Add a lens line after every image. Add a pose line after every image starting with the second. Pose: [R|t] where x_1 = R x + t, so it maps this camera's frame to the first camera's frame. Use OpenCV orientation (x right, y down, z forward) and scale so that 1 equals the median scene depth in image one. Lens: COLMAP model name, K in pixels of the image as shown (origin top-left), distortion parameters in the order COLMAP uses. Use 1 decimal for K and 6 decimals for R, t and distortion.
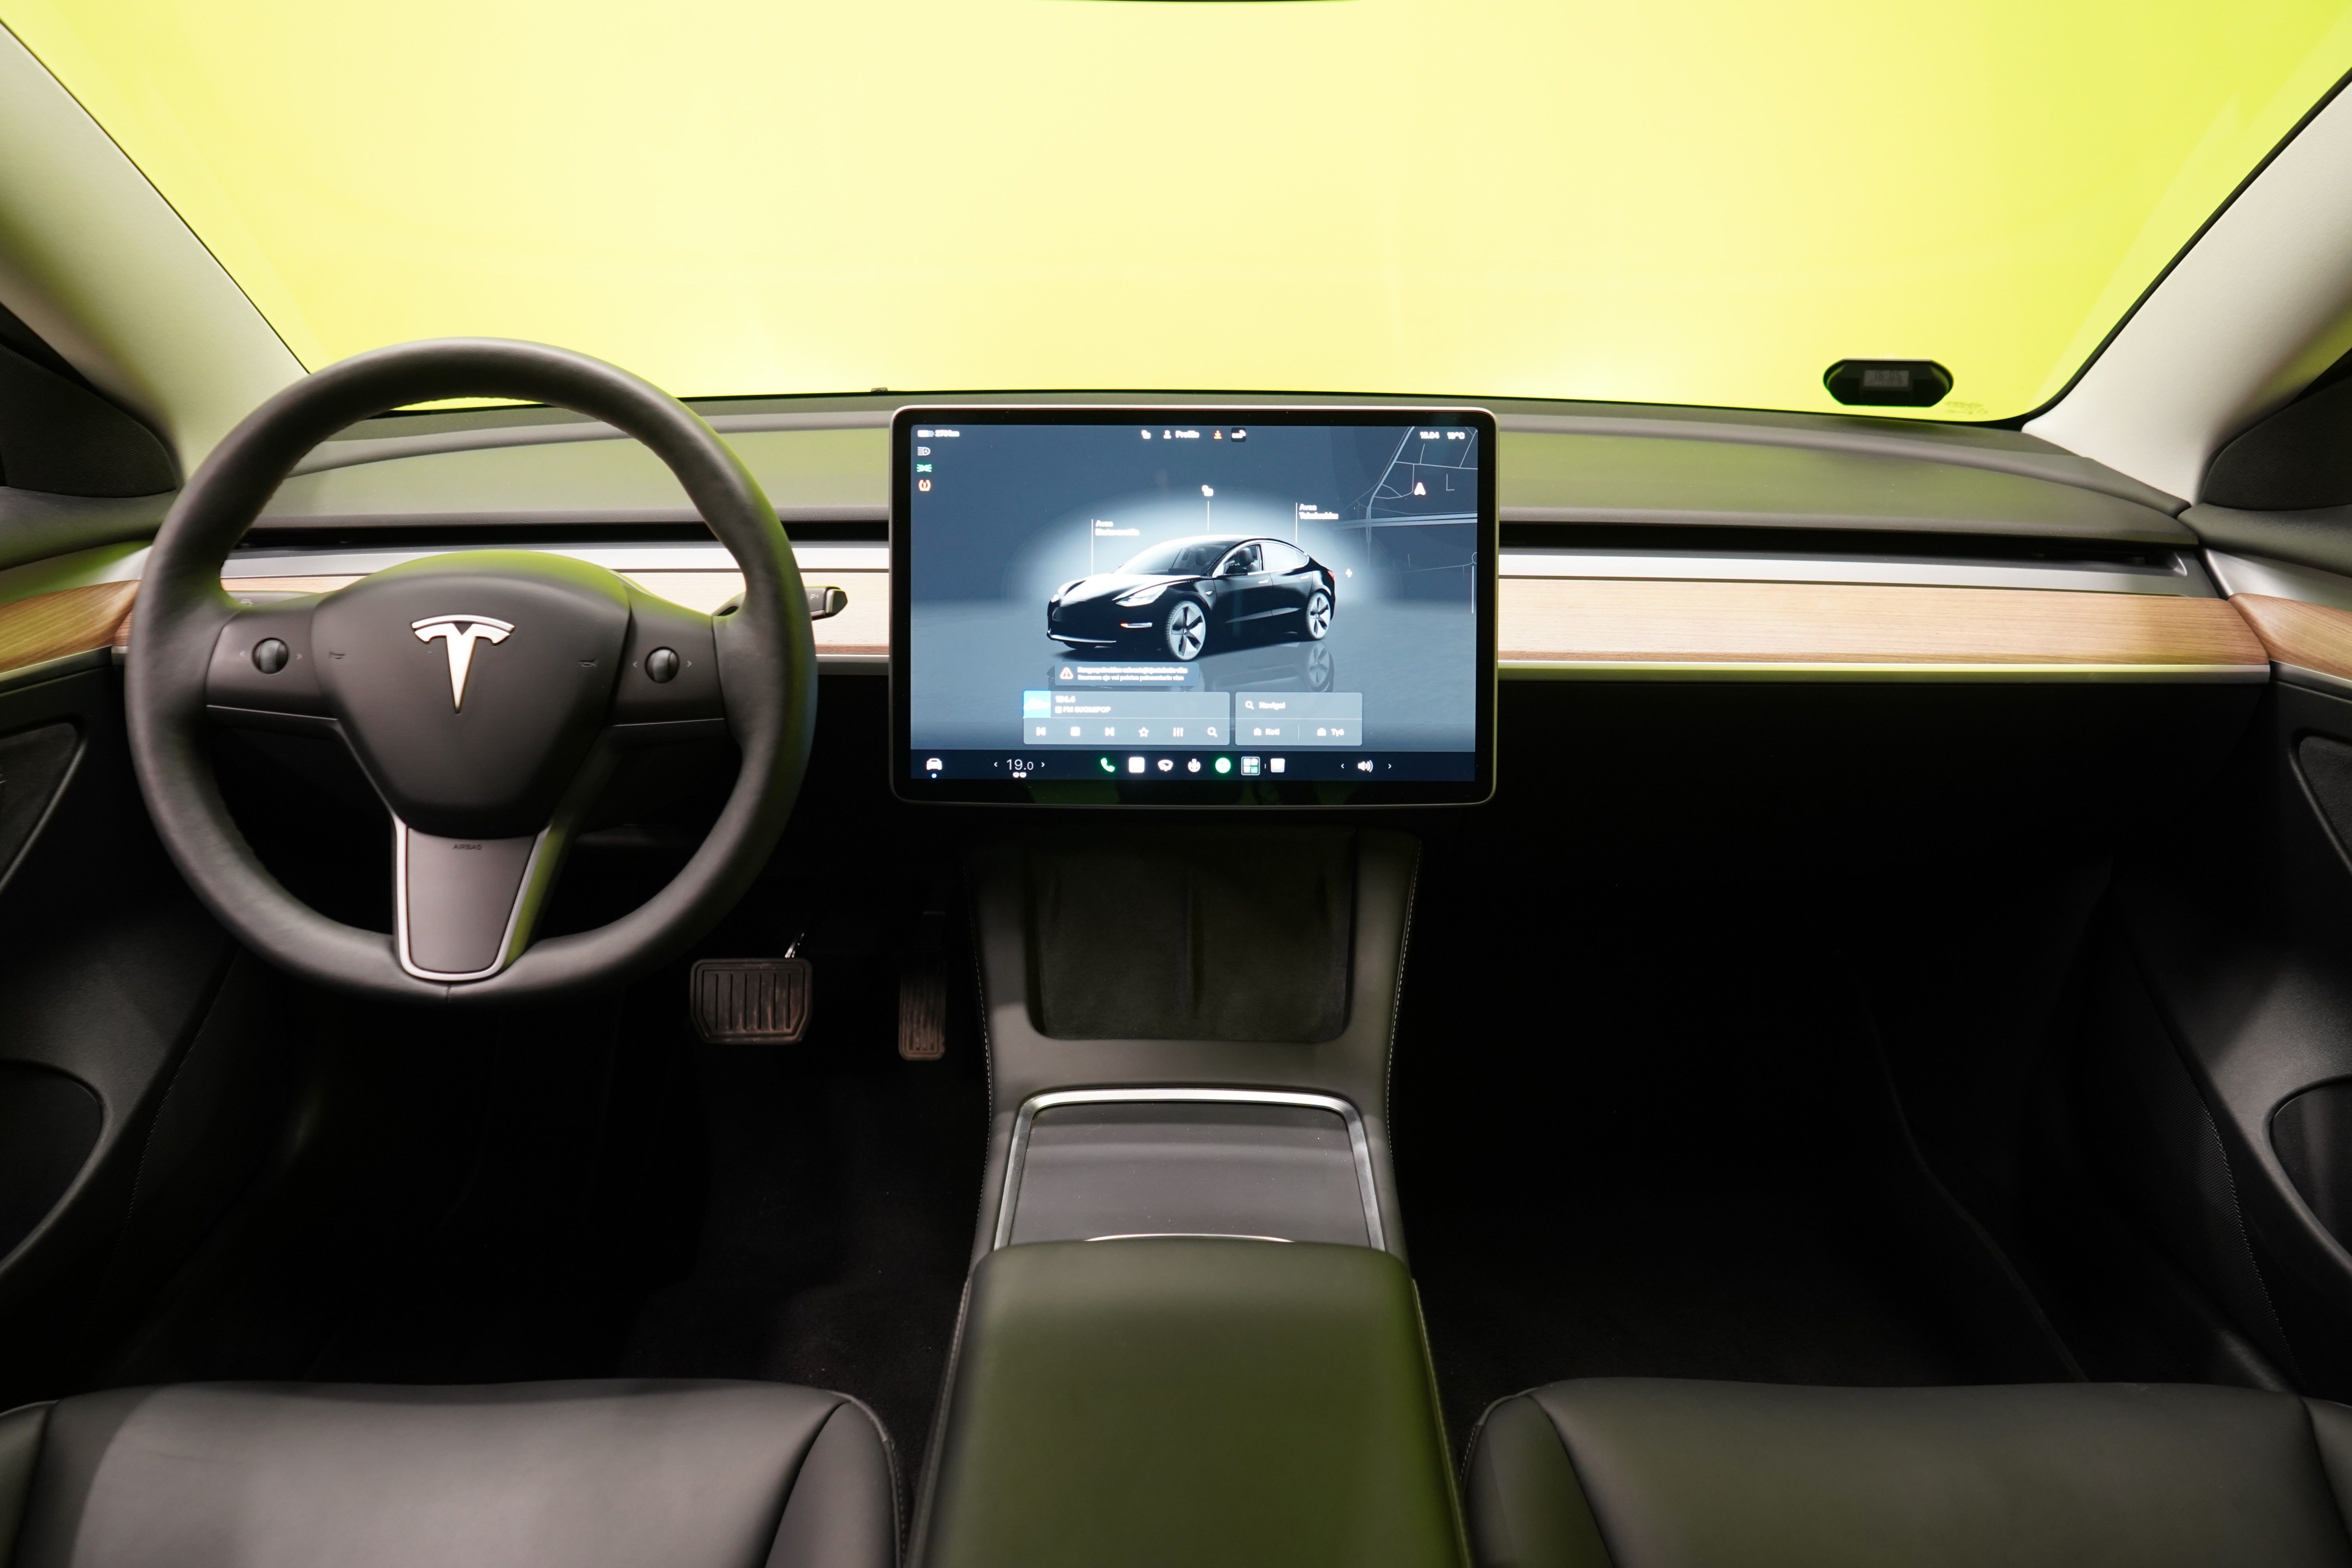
lens RADIAL K [[1854.2, 0, 1187.3], [0, 1854.2, 793.8], [0, 0, 1]] dist [-0.012424, -0.004328]
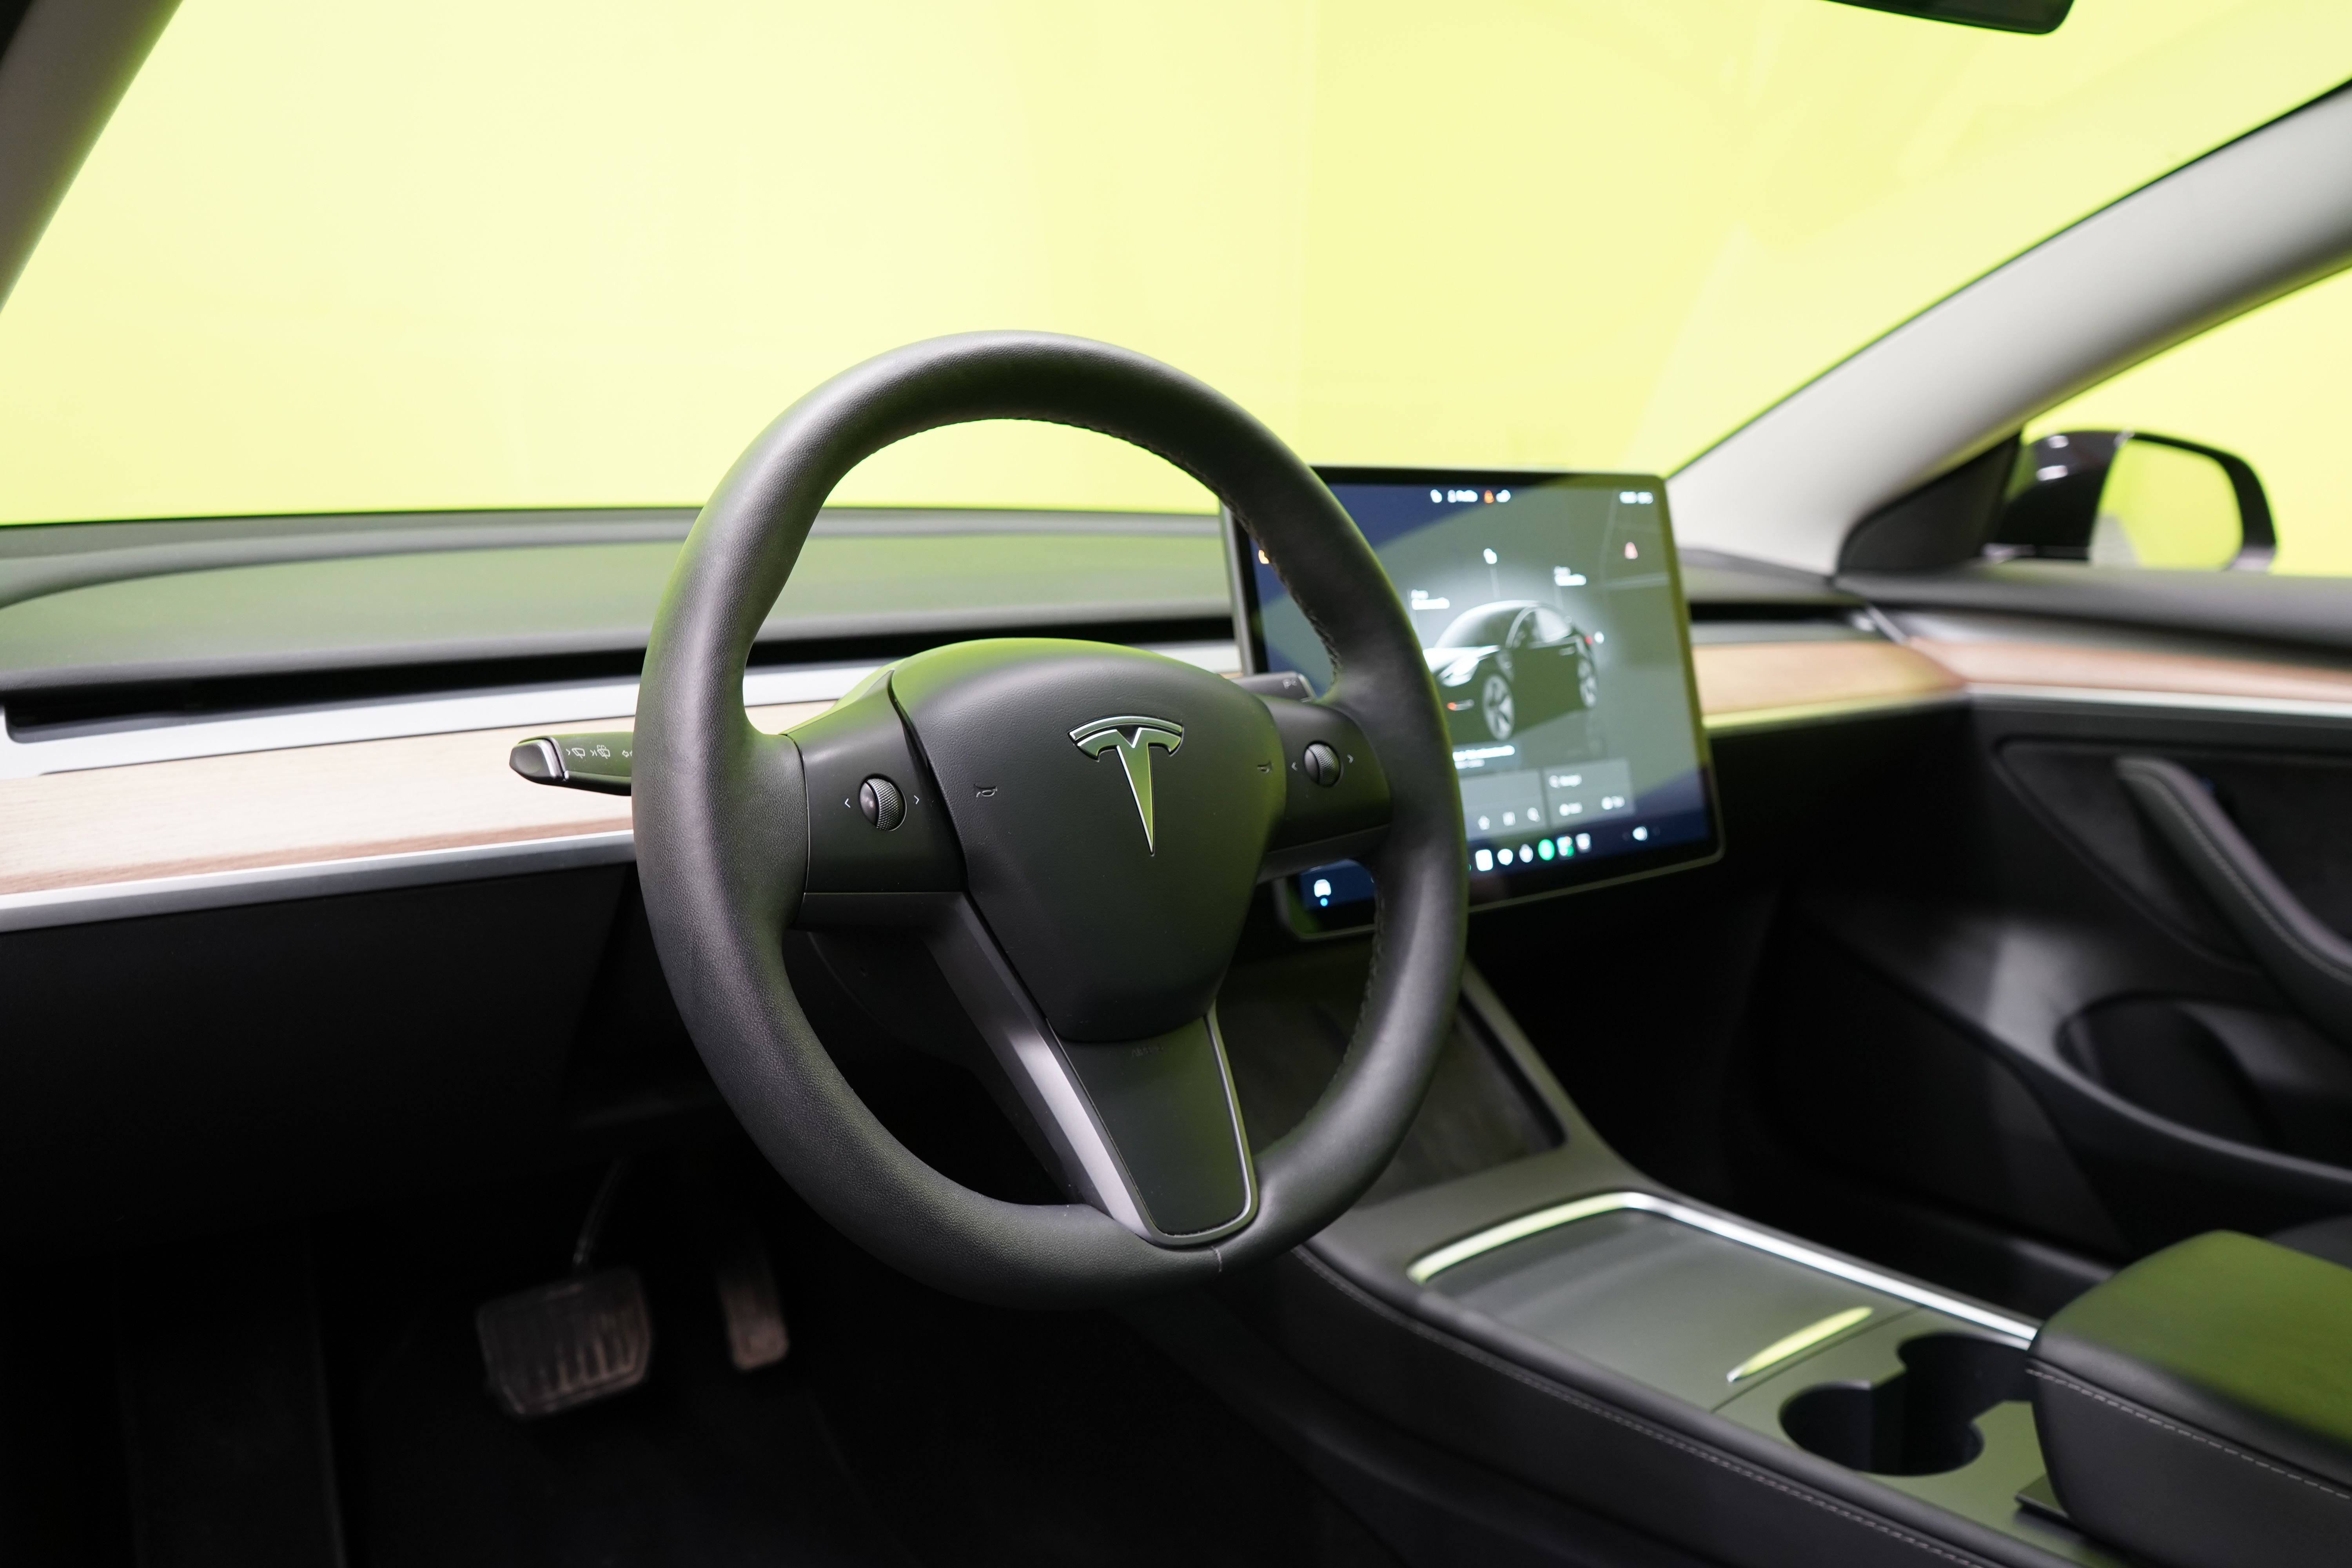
lens RADIAL K [[1970.9, 0, 1163.3], [0, 1970.9, 783.7], [0, 0, 1]] dist [-0.055520, -0.003539]
pose [[0.759658, -0.091466, 0.643859, -0.751462], [0.168563, 0.983917, -0.059105, -0.021935], [-0.628098, 0.153430, 0.762858, 0.373228]]
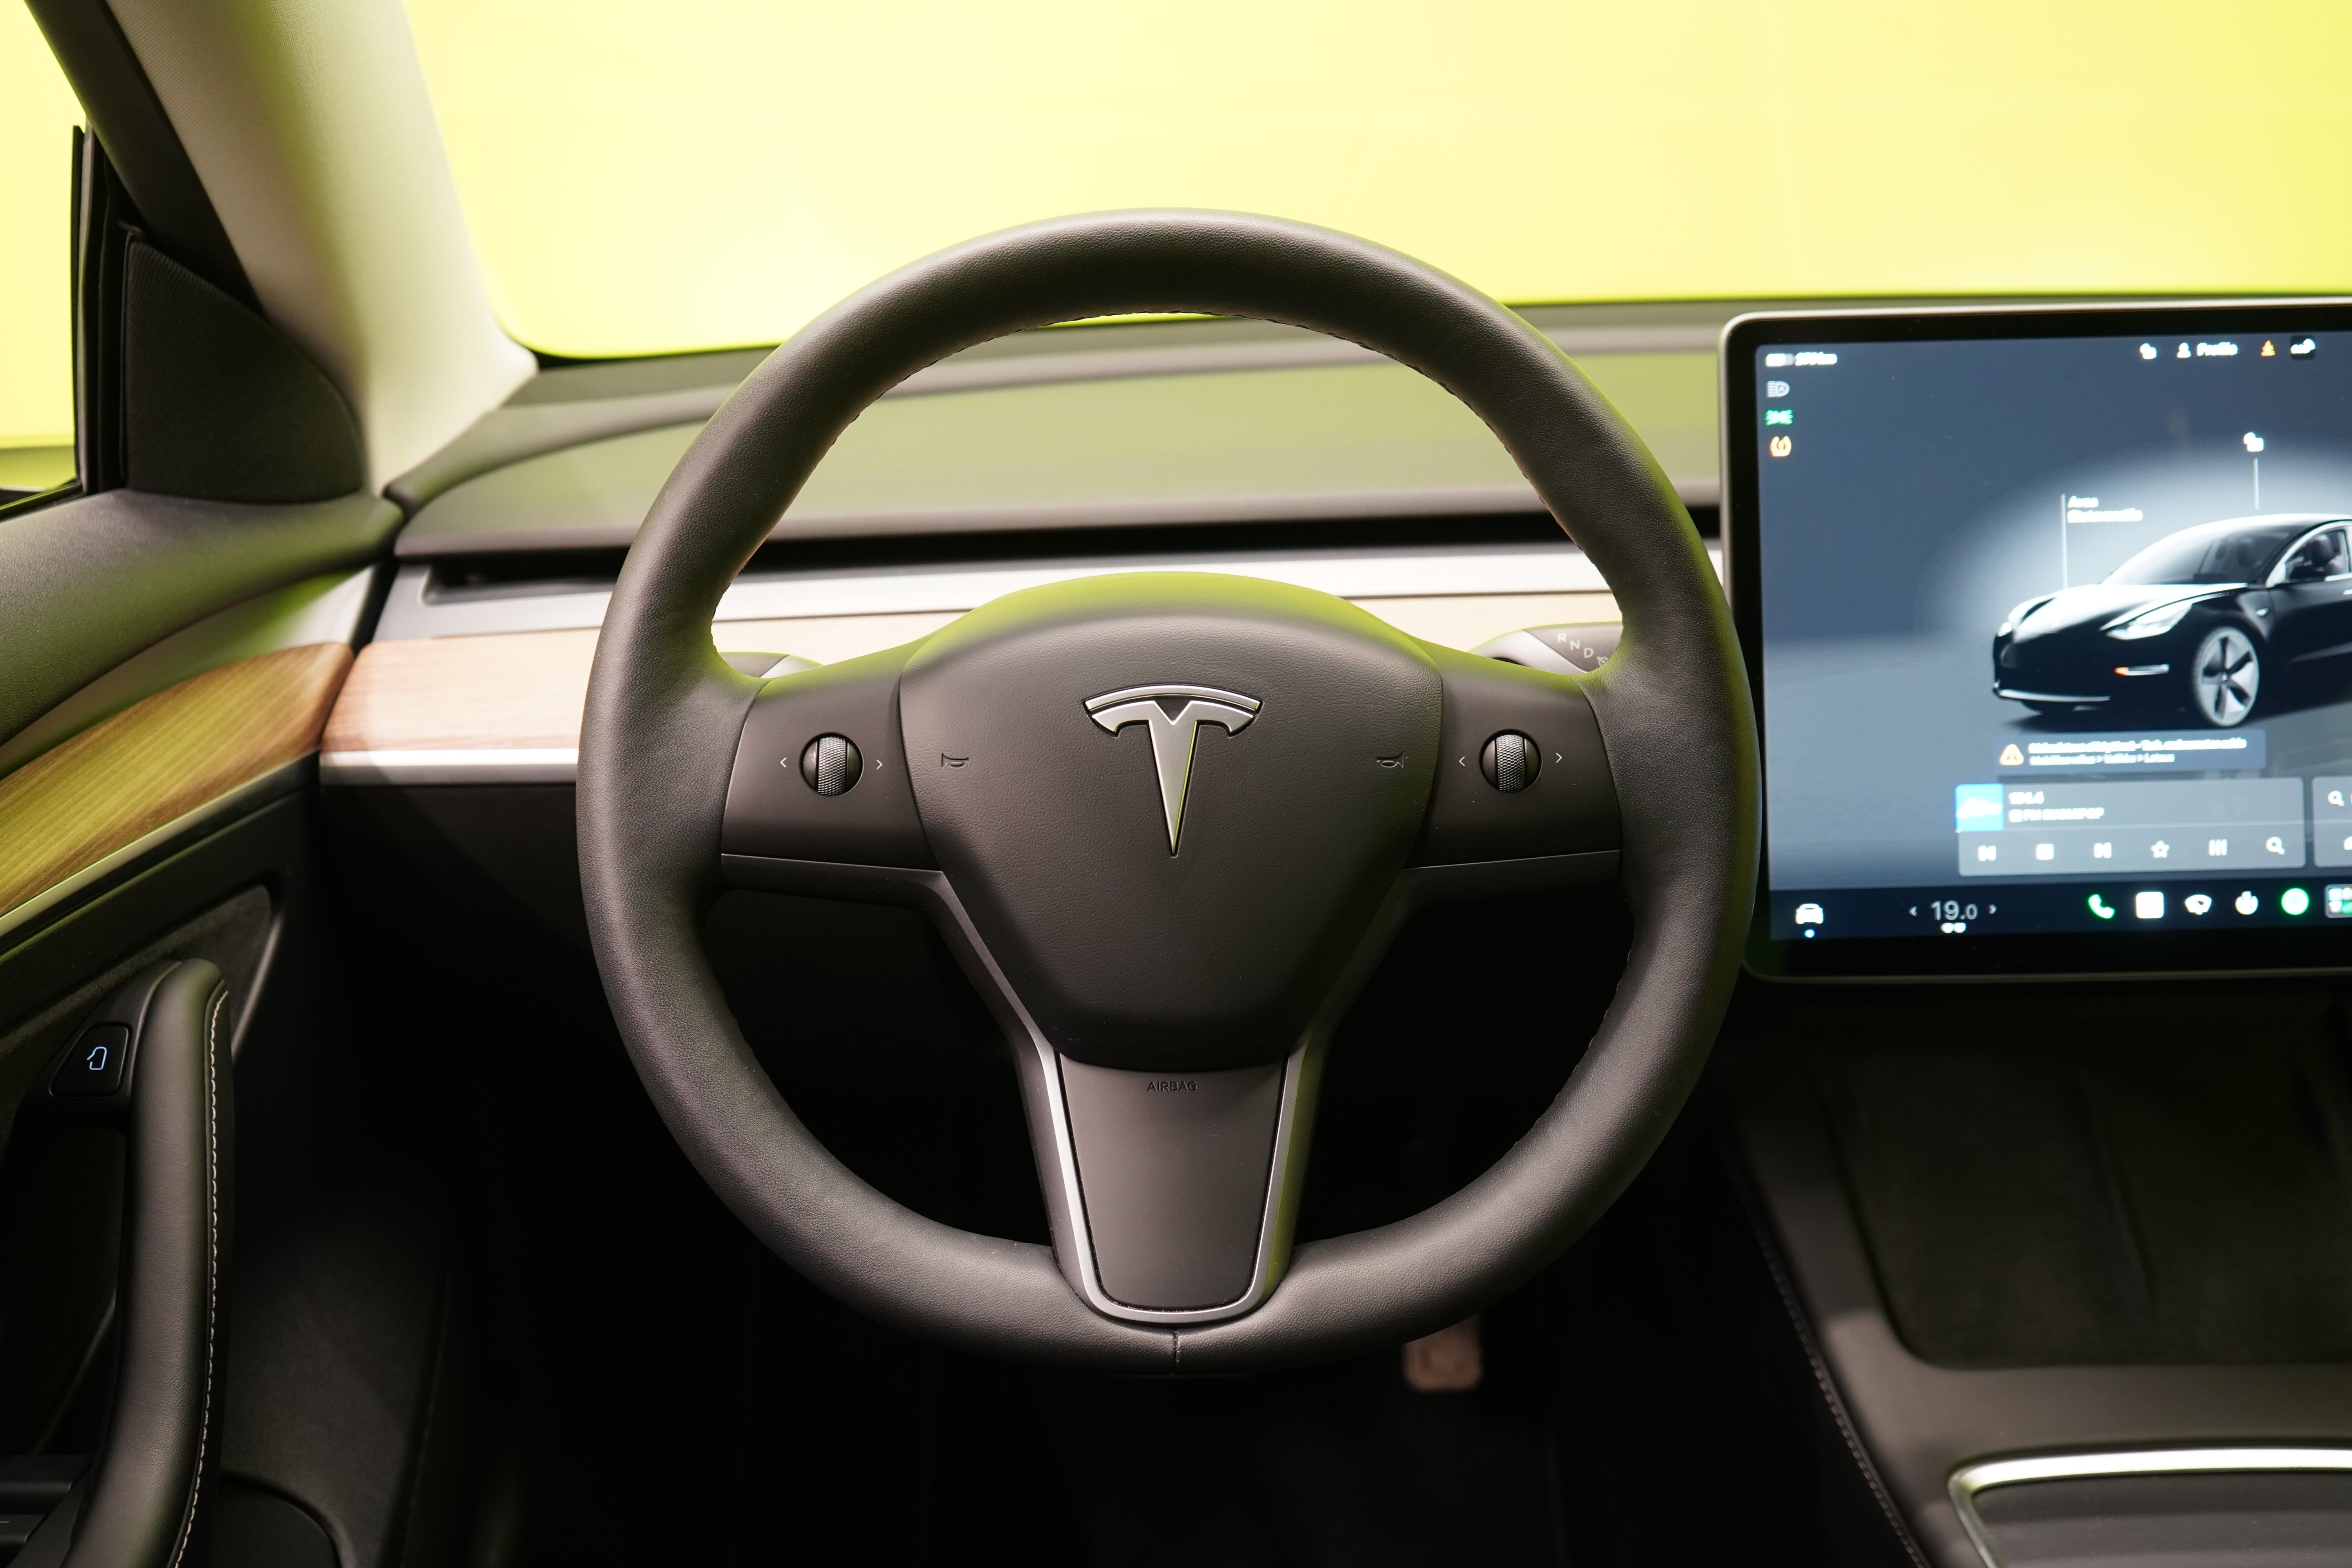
lens RADIAL K [[2729.8, 0, 1165.8], [0, 2729.8, 792.6], [0, 0, 1]] dist [0.008755, 0.000000]
pose [[0.999357, -0.029214, 0.020799, -0.360587], [0.030156, 0.998463, -0.046497, -0.020478], [-0.019409, 0.047095, 0.998702, 0.132346]]
